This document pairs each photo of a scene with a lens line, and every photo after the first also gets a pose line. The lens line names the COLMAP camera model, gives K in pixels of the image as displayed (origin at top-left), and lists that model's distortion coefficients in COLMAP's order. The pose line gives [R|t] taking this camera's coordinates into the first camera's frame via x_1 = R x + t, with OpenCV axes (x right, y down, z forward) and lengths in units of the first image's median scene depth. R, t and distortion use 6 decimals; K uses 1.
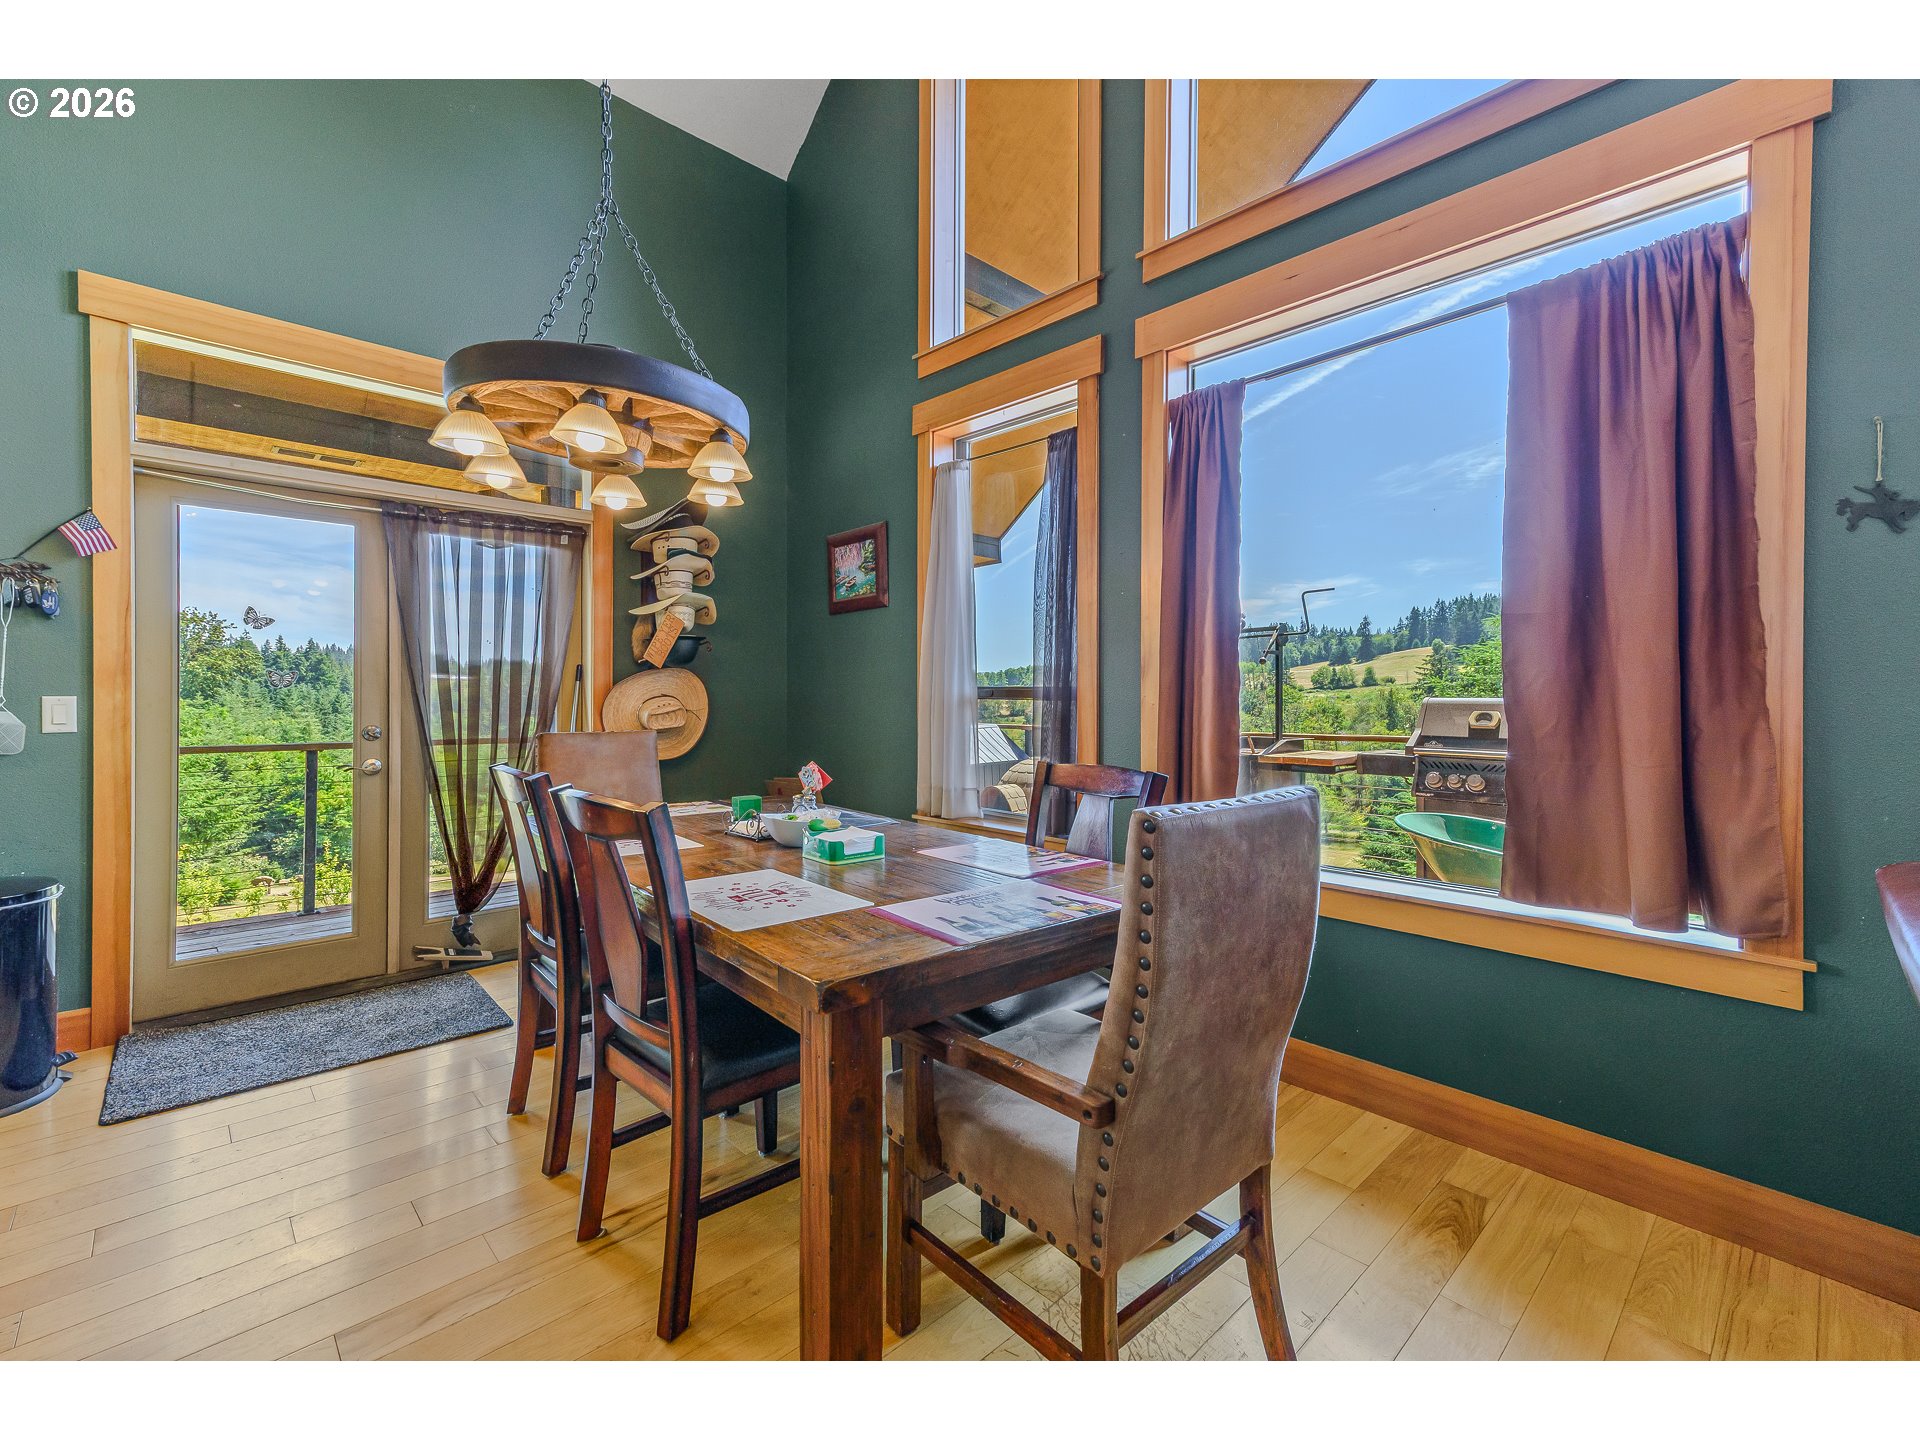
lens RADIAL K [[832.6, 0, 956.9], [0, 832.6, 694.4], [0, 0, 1]] dist [0.021899, 0.000266]
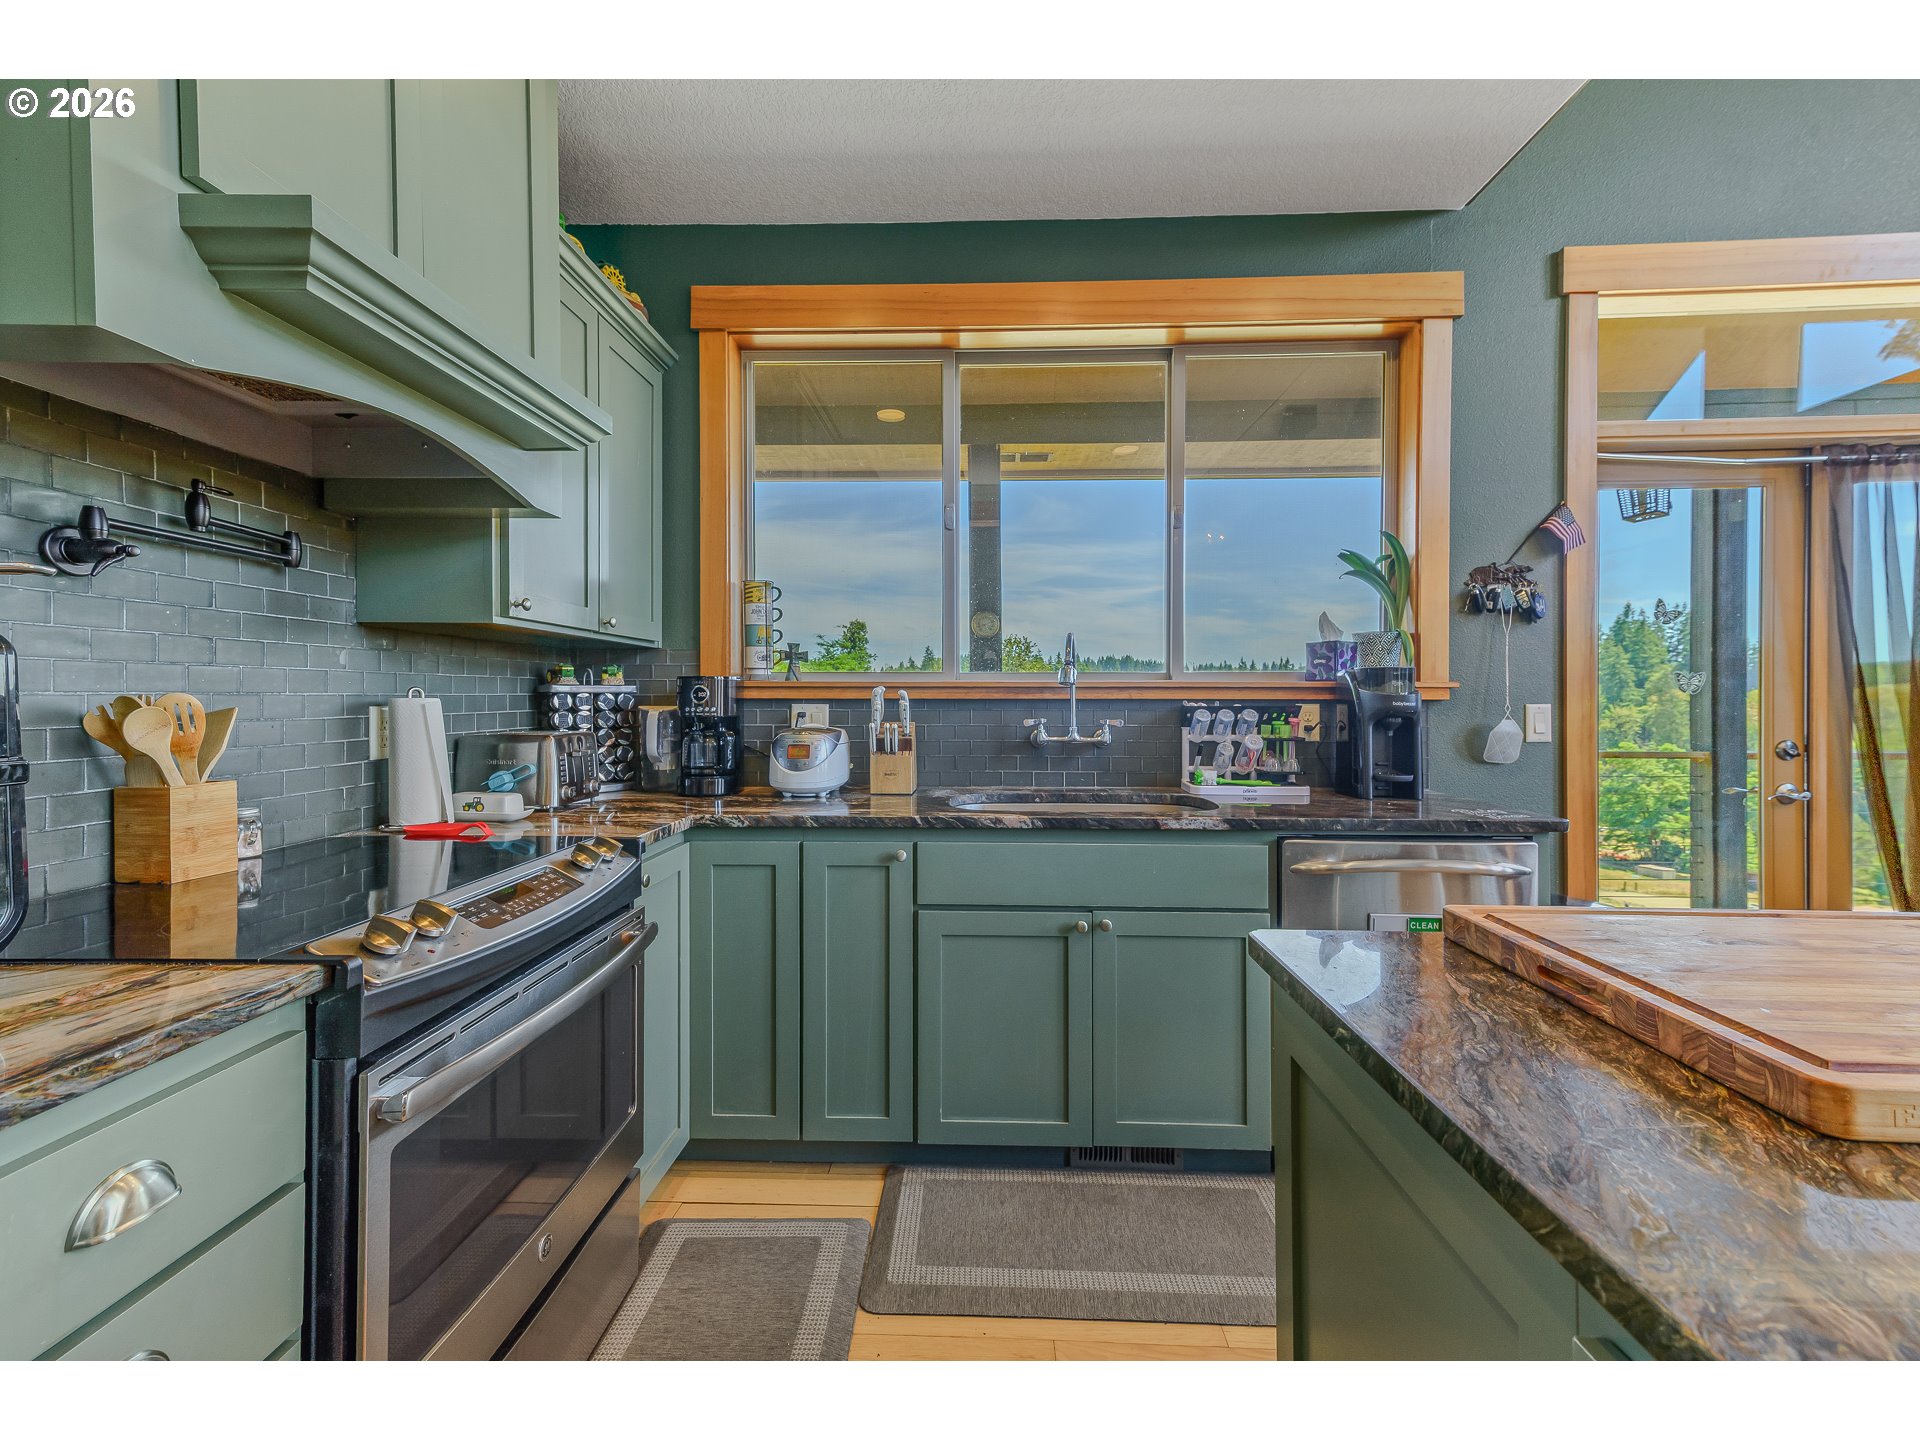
lens RADIAL K [[832.6, 0, 956.9], [0, 832.6, 694.4], [0, 0, 1]] dist [0.021899, 0.000266]
pose [[0.698338, -0.006225, -0.715741, -0.618224], [0.002991, 0.999979, -0.005778, -0.003709], [0.715762, 0.001894, 0.698342, -0.088320]]
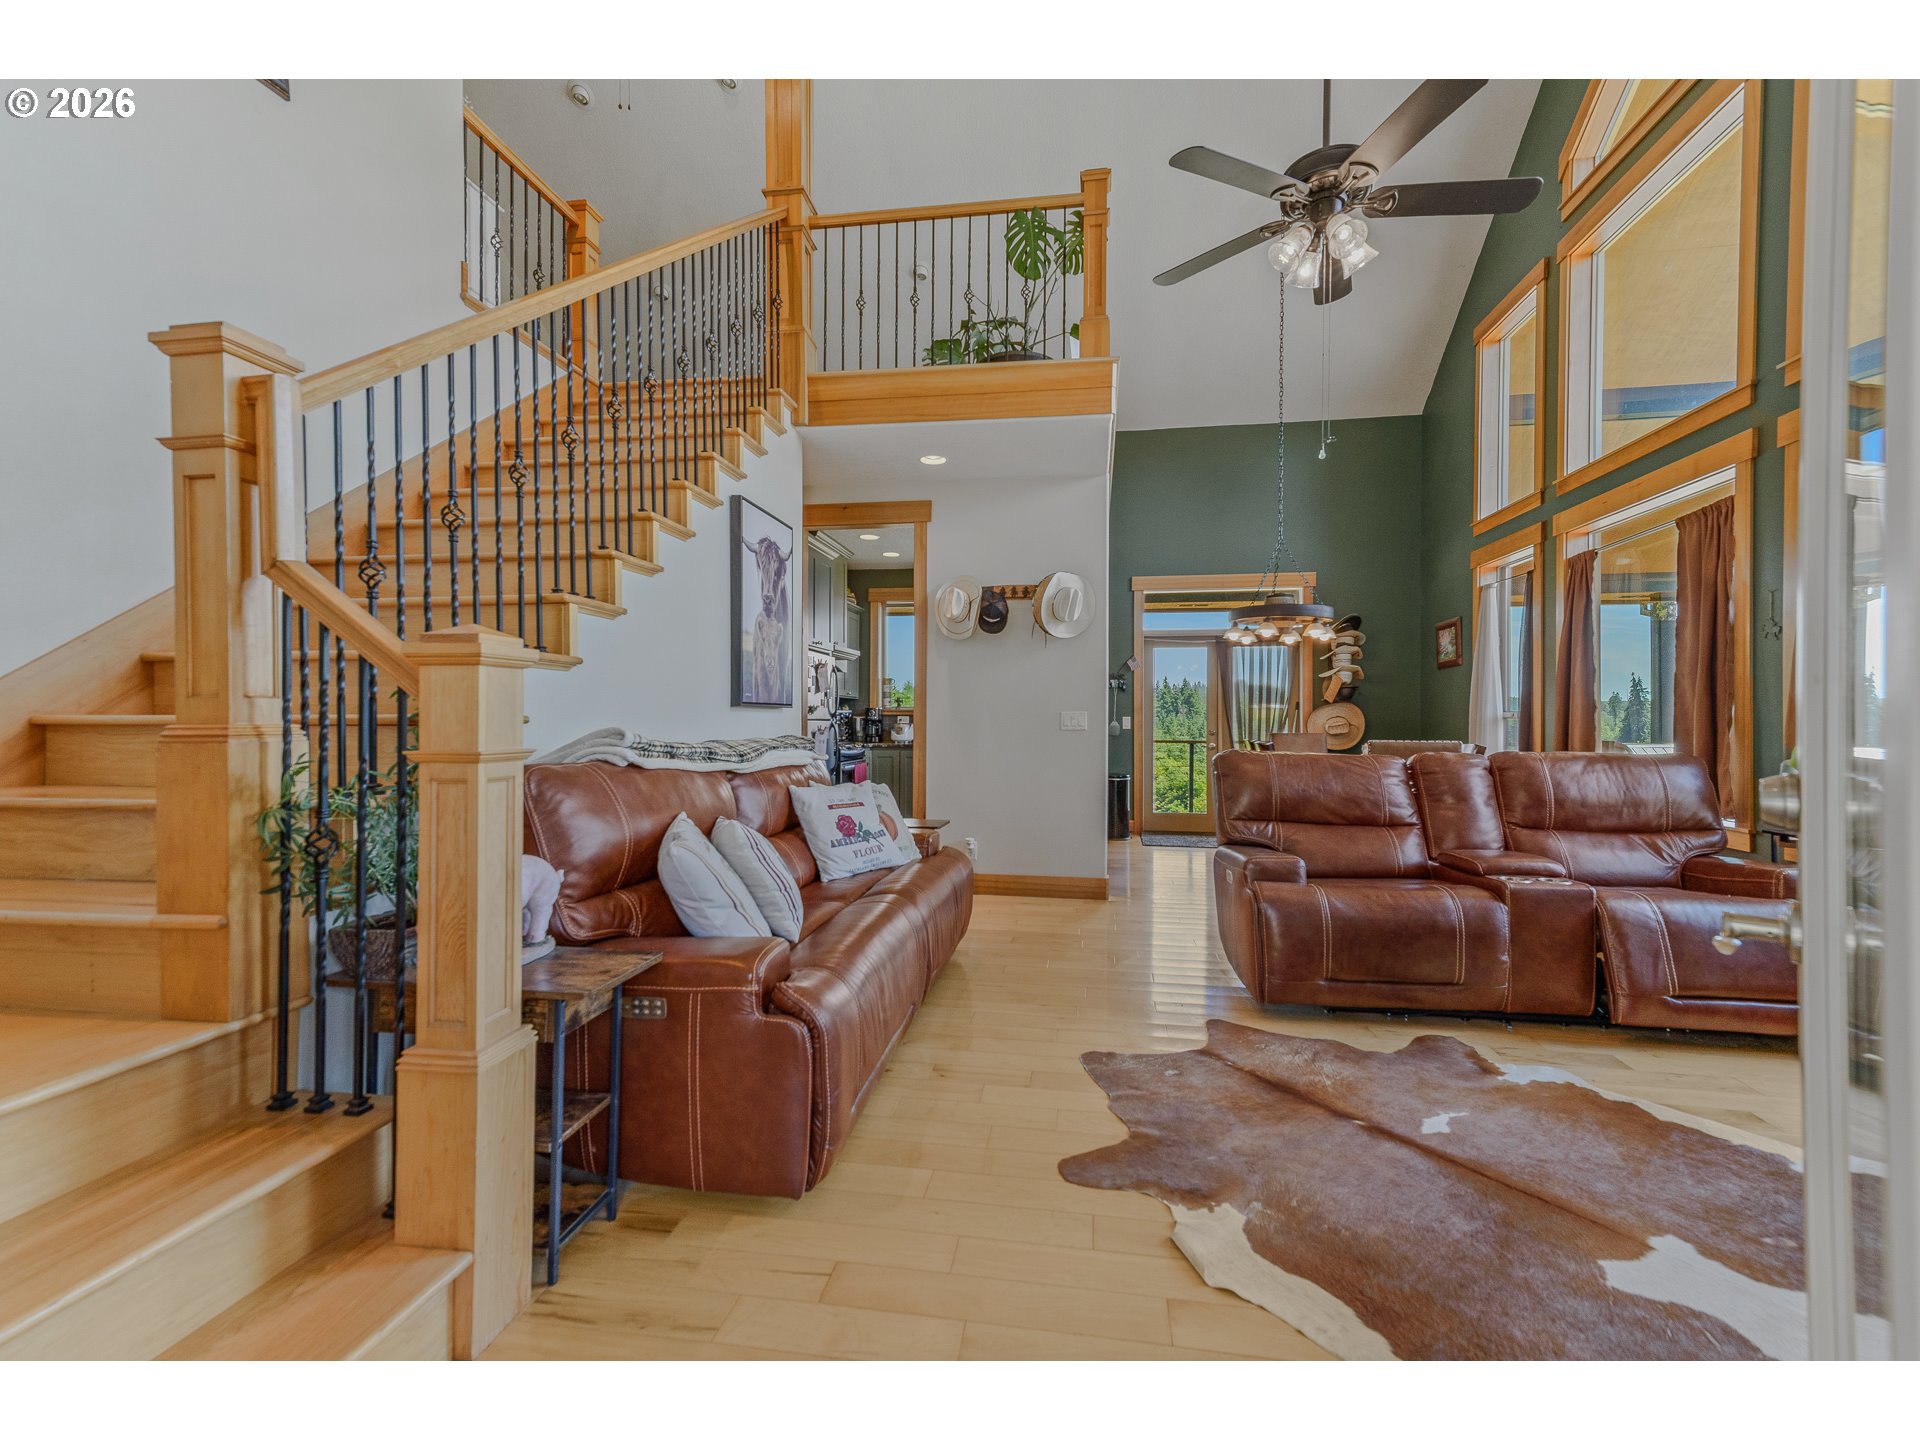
lens RADIAL K [[817.5, 0, 967.0], [0, 817.5, 727.2], [0, 0, 1]] dist [-0.001596, -0.000810]
pose [[0.610250, 0.005491, -0.792190, 0.680945], [-0.000981, 0.999980, 0.006176, 0.015920], [0.792208, -0.002992, 0.610244, -0.920103]]
